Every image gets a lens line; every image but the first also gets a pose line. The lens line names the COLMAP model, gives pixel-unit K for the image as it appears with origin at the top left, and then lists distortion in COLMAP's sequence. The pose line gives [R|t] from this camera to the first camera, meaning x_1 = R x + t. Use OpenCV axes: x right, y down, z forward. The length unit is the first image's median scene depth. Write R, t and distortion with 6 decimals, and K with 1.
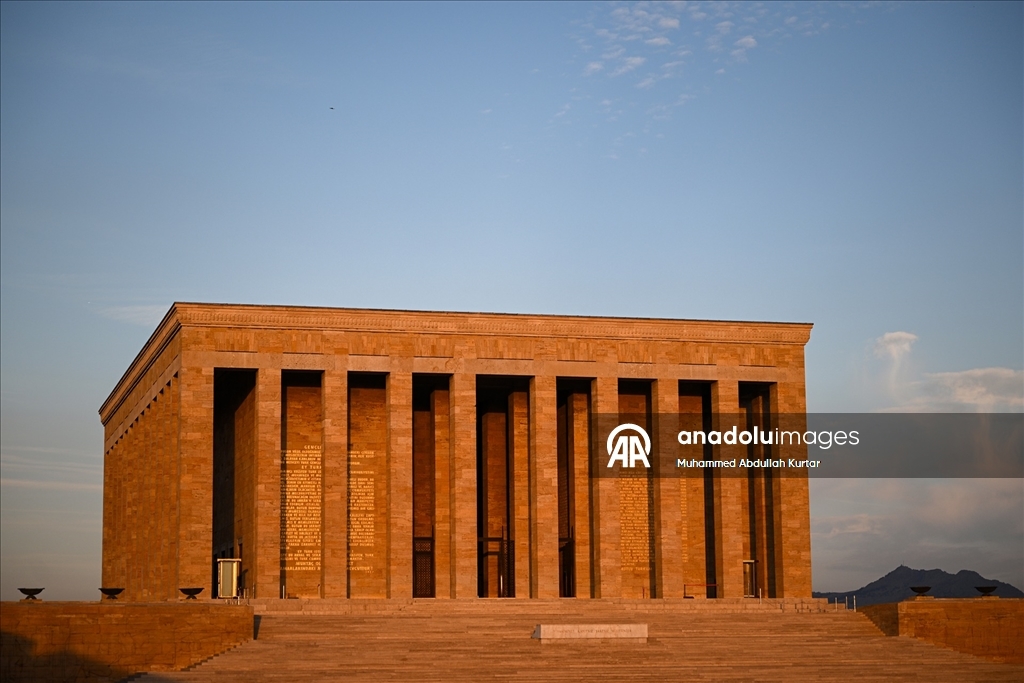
lens RADIAL K [[2196.4, 0, 516.8], [0, 2196.4, 335.3], [0, 0, 1]] dist [0.001903, 0.000000]
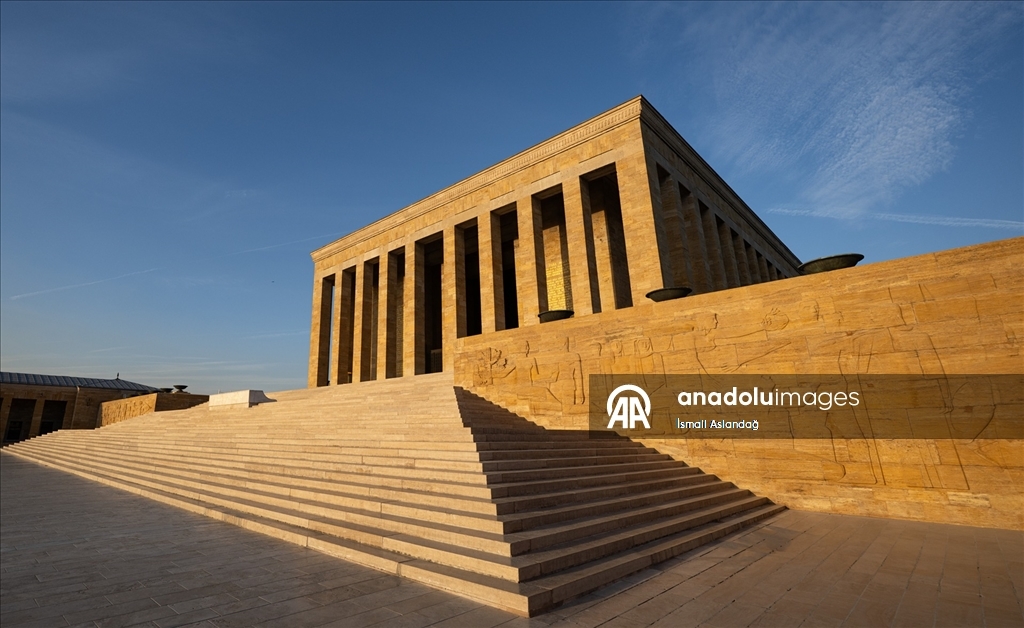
lens RADIAL K [[493.5, 0, 398.4], [0, 493.5, 299.9], [0, 0, 1]] dist [-0.016171, -0.000124]
pose [[0.442889, -0.221511, -0.868782, 0.277788], [0.120817, 0.974906, -0.186979, 0.124856], [0.888399, -0.022152, 0.458537, 0.832772]]
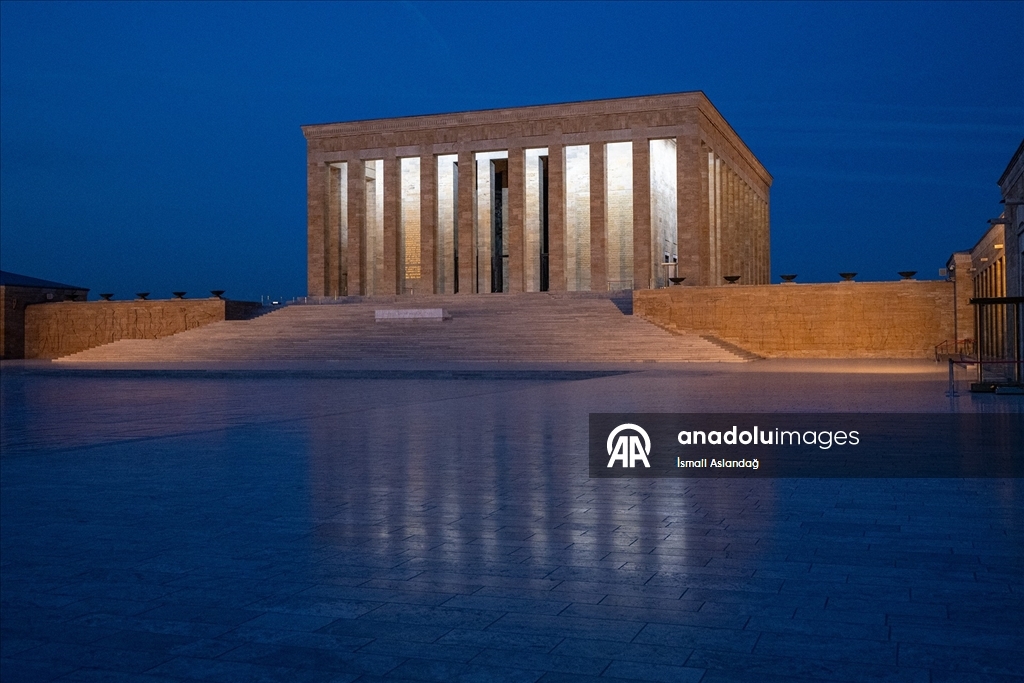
lens RADIAL K [[1066.8, 0, 505.0], [0, 1066.8, 336.3], [0, 0, 1]] dist [0.007566, 0.000000]
pose [[0.811480, 0.003709, -0.584368, 0.449934], [0.086773, 0.988130, 0.126768, 0.054365], [0.577901, -0.153578, 0.801526, 0.387237]]
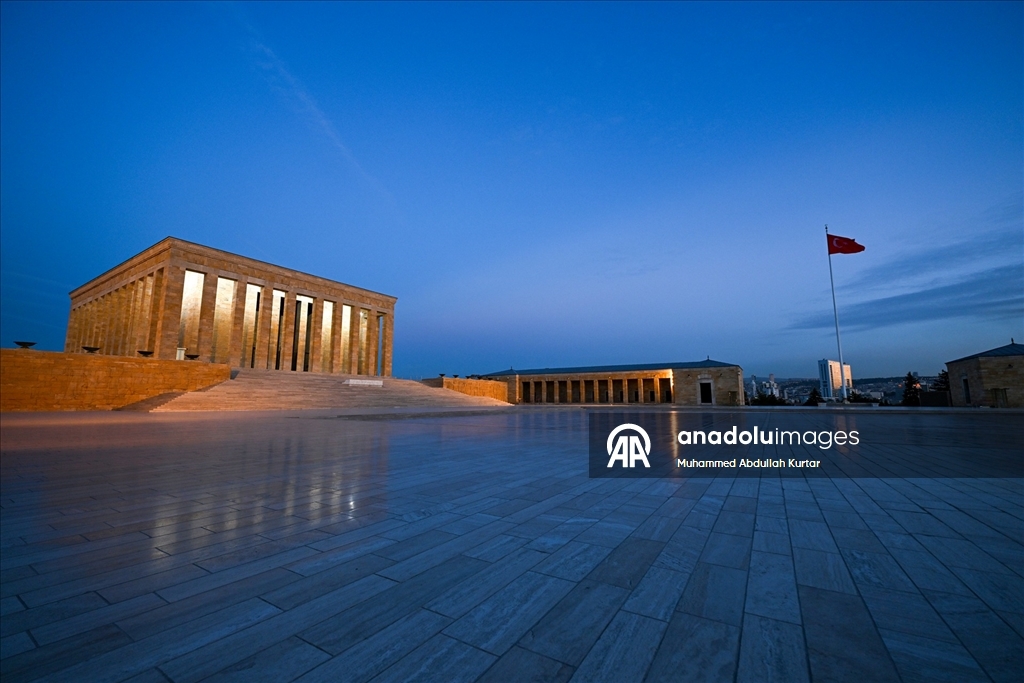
lens RADIAL K [[406.0, 0, 514.5], [0, 406.0, 344.1], [0, 0, 1]] dist [-0.000858, 0.000292]
pose [[0.741493, 0.102391, 0.663102, -0.153502], [-0.109944, 0.993471, -0.030463, 0.069615], [-0.661892, -0.050317, 0.747909, 0.416500]]
